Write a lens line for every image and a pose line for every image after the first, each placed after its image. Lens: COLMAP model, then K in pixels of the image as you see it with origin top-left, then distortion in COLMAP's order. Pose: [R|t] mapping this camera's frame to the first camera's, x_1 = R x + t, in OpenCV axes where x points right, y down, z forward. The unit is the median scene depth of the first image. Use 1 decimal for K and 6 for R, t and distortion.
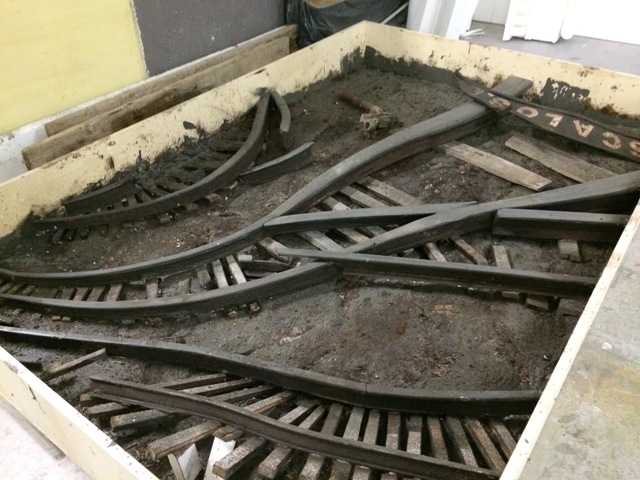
lens RADIAL K [[544.7, 0, 319.8], [0, 544.7, 241.2], [0, 0, 1]] dist [0.077813, -0.096130]
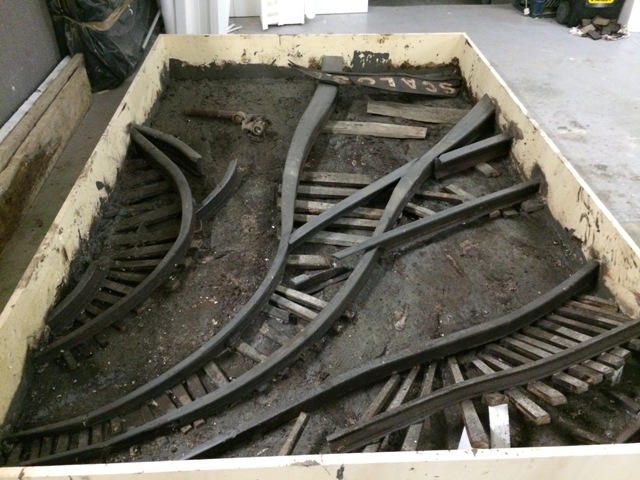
lens RADIAL K [[544.7, 0, 320.3], [0, 544.7, 237.2], [0, 0, 1]] dist [0.077813, -0.096130]
pose [[0.775621, -0.377293, 0.506026, -0.462153], [0.377787, 0.919725, 0.106686, -0.103736], [-0.505657, 0.108422, 0.855894, 0.106768]]
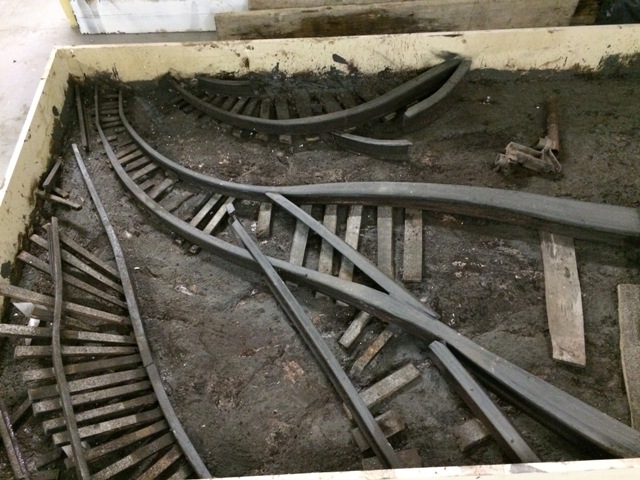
lens RADIAL K [[544.7, 0, 315.9], [0, 544.7, 242.6], [0, 0, 1]] dist [0.077813, -0.096130]
pose [[0.625164, 0.638594, -0.448741, 0.419667], [-0.470663, 0.767097, 0.435935, -0.391909], [0.622613, -0.061325, 0.780123, 0.183007]]
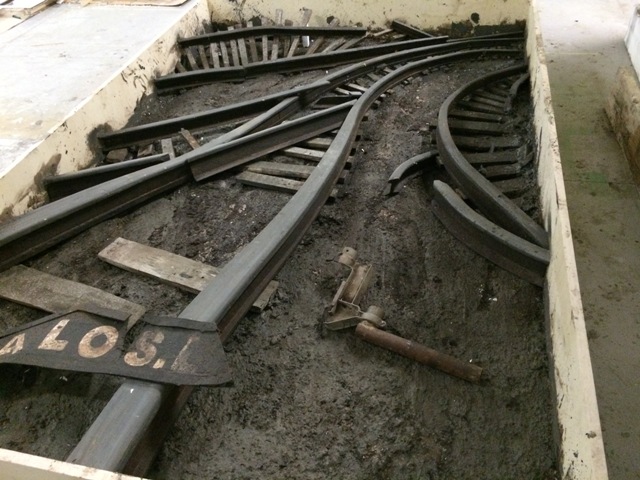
lens RADIAL K [[544.7, 0, 318.3], [0, 544.7, 240.1], [0, 0, 1]] dist [0.077813, -0.096130]
pose [[-0.917940, 0.316123, -0.239692, 0.309259], [-0.171559, 0.228458, 0.958319, -0.933982], [0.357706, 0.920800, -0.155477, 1.210864]]
